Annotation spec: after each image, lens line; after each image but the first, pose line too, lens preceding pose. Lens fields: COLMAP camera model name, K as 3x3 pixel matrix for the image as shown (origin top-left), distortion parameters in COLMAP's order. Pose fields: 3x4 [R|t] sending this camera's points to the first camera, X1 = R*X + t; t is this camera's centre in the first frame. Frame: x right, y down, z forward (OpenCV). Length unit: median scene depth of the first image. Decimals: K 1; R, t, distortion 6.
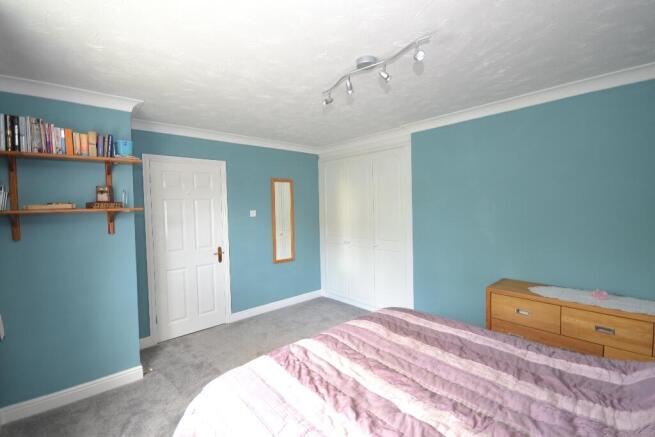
lens RADIAL K [[290.1, 0, 327.5], [0, 290.1, 218.5], [0, 0, 1]] dist [0.000448, -0.000253]
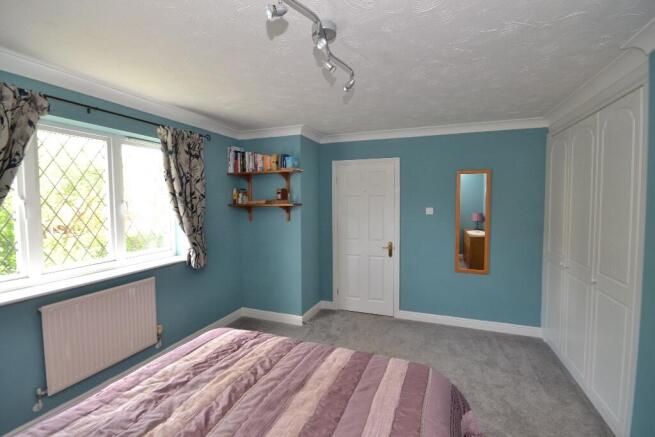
lens RADIAL K [[290.1, 0, 327.5], [0, 290.1, 218.5], [0, 0, 1]] dist [0.000448, -0.000253]
pose [[0.467584, 0.072773, -0.880948, 0.531589], [-0.045670, 0.997263, 0.058141, -0.043540], [0.882768, 0.013047, 0.469628, 0.391800]]
